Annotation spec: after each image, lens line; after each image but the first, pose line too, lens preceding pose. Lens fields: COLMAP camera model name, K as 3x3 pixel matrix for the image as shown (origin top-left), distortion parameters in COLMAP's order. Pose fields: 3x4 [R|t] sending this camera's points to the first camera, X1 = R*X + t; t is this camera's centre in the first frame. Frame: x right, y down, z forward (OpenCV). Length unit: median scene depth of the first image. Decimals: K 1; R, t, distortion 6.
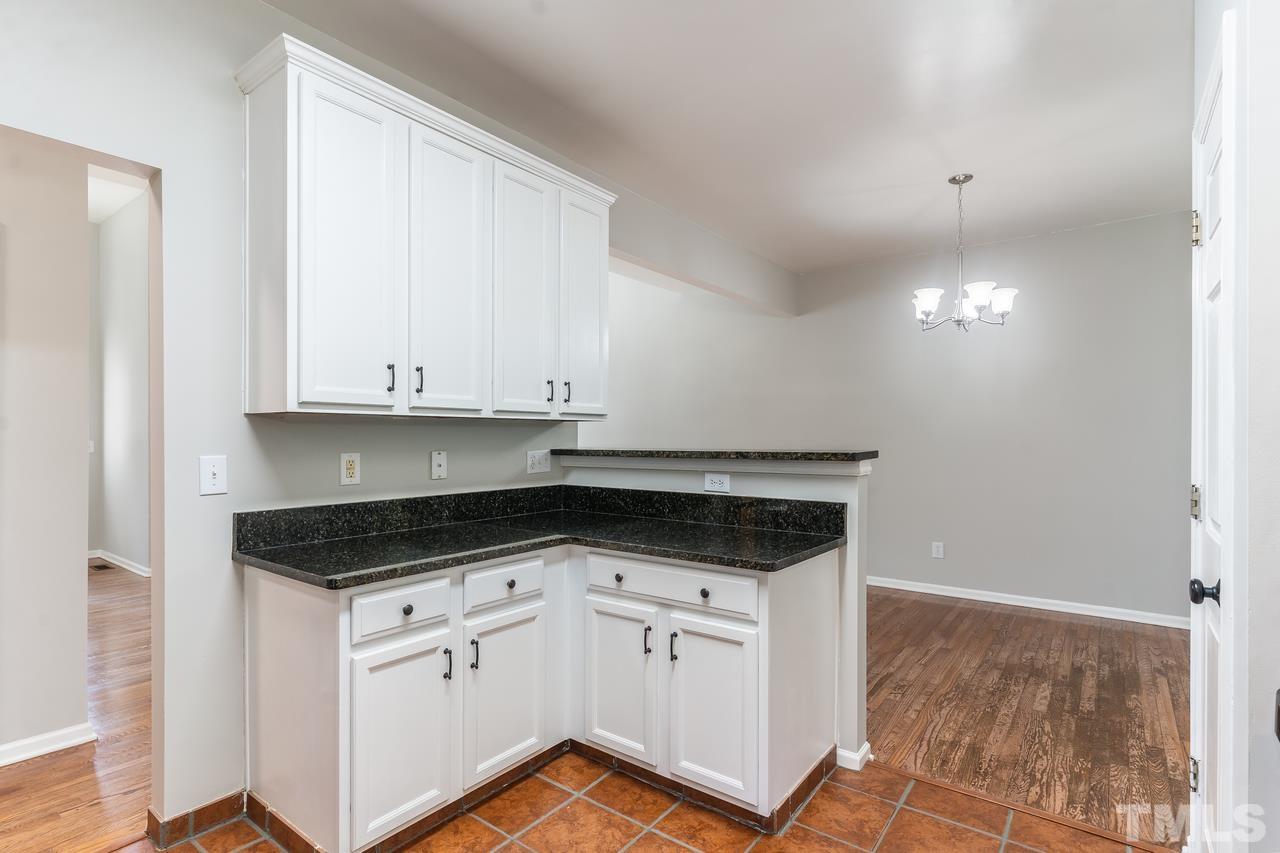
lens RADIAL K [[619.6, 0, 637.5], [0, 619.6, 433.2], [0, 0, 1]] dist [0.000884, -0.000008]
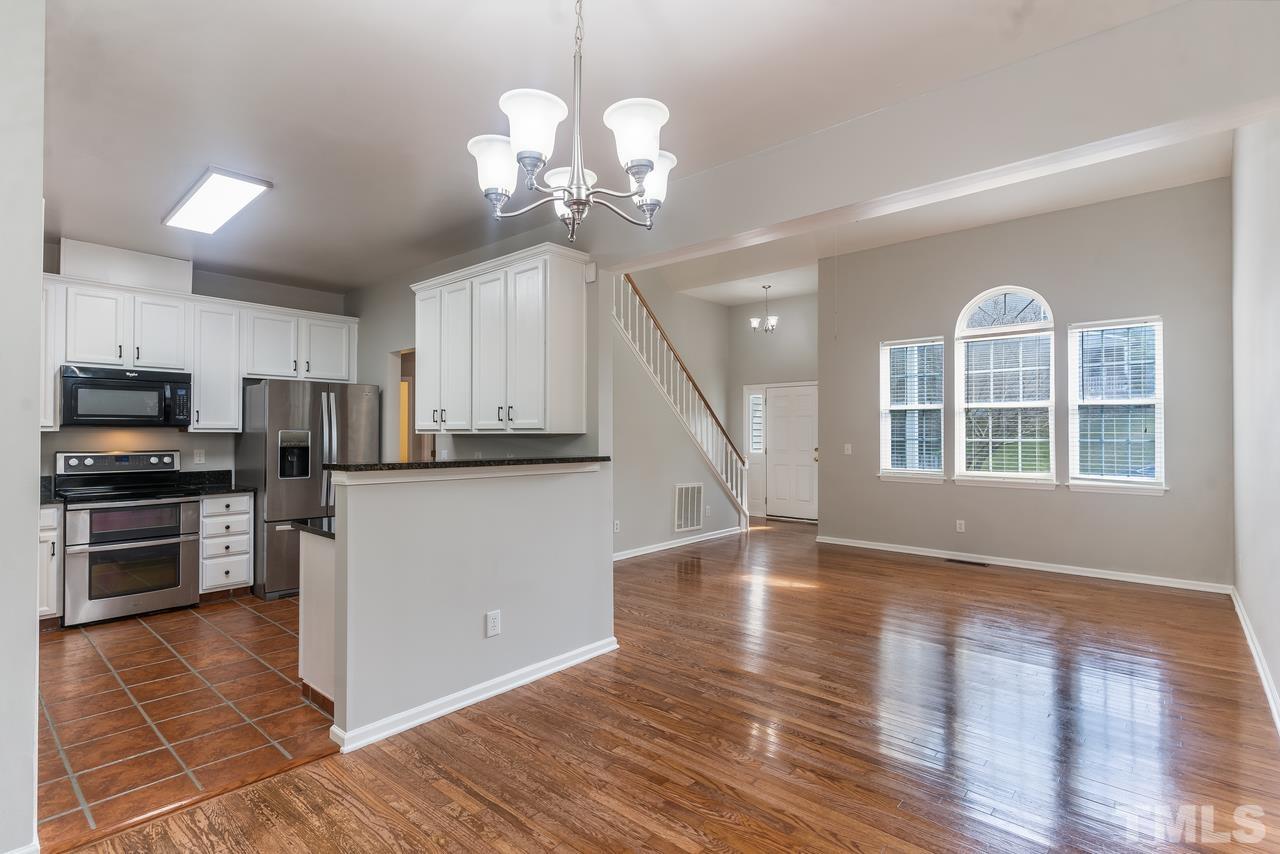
lens RADIAL K [[619.6, 0, 646.4], [0, 619.6, 430.1], [0, 0, 1]] dist [0.000884, -0.000008]
pose [[-0.066781, -0.003585, -0.997761, 1.539815], [0.009950, 0.999941, -0.004259, -0.032007], [0.997718, -0.010212, -0.066741, 1.732500]]
